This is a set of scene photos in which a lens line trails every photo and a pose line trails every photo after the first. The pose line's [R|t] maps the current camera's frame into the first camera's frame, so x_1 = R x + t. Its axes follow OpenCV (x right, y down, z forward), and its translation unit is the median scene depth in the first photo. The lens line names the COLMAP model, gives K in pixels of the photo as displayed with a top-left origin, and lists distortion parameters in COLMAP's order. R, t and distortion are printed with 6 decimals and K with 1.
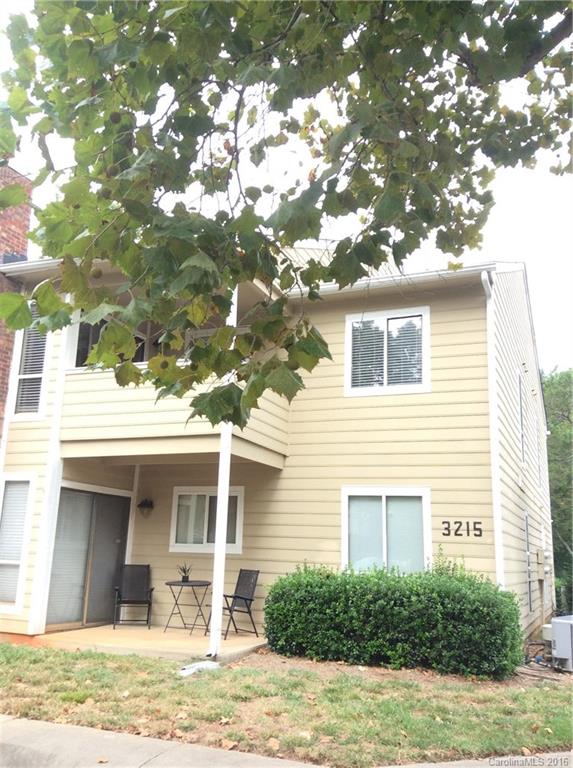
lens RADIAL K [[698.0, 0, 286.5], [0, 698.0, 384.0], [0, 0, 1]] dist [0.108876, -0.004648]
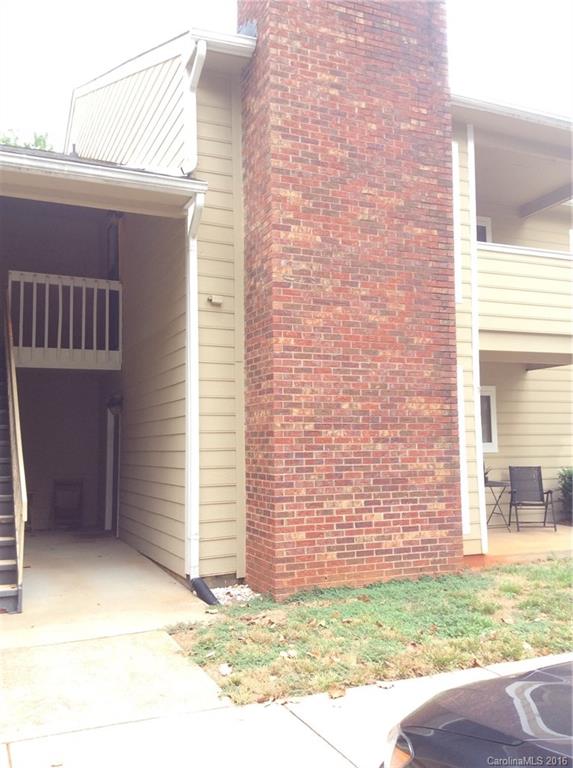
lens RADIAL K [[698.0, 0, 286.5], [0, 698.0, 384.0], [0, 0, 1]] dist [0.108876, -0.004648]
pose [[0.681578, 0.022054, 0.731413, -1.016898], [-0.134730, 0.986239, 0.095812, 0.088378], [-0.719235, -0.163847, 0.675171, 0.547595]]
